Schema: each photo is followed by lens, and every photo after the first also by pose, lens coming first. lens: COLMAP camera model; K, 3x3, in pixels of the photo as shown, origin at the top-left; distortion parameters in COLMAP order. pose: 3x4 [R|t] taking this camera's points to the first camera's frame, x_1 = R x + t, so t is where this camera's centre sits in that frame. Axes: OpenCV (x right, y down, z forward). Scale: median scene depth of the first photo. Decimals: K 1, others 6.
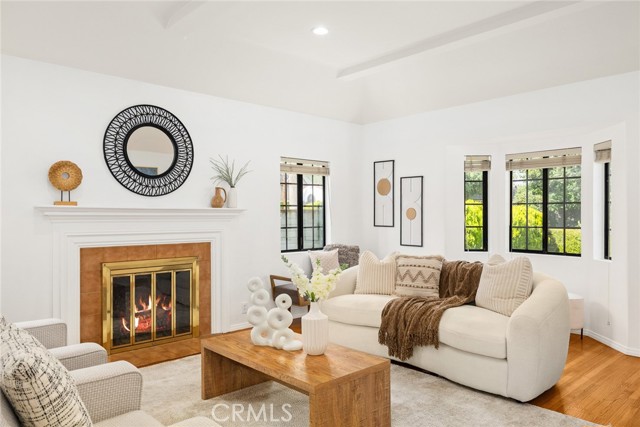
lens RADIAL K [[461.9, 0, 319.8], [0, 461.9, 214.3], [0, 0, 1]] dist [-0.001415, 0.003152]
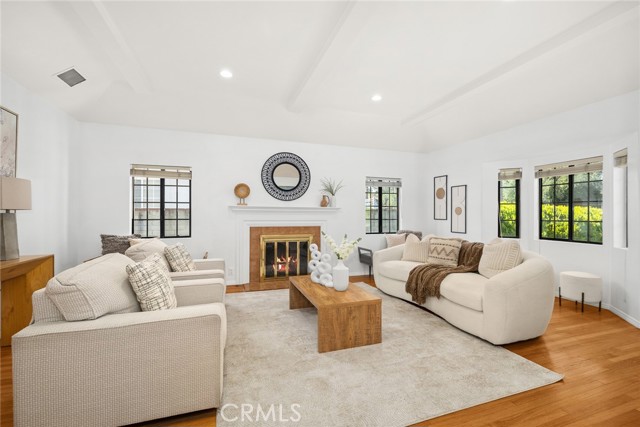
lens RADIAL K [[272.1, 0, 317.8], [0, 272.1, 212.8], [0, 0, 1]] dist [-0.000626, -0.000587]
pose [[0.915213, 0.000276, -0.402971, 0.200379], [-0.002890, 0.999979, -0.005880, 0.016319], [0.402961, 0.006546, 0.915194, 0.035488]]
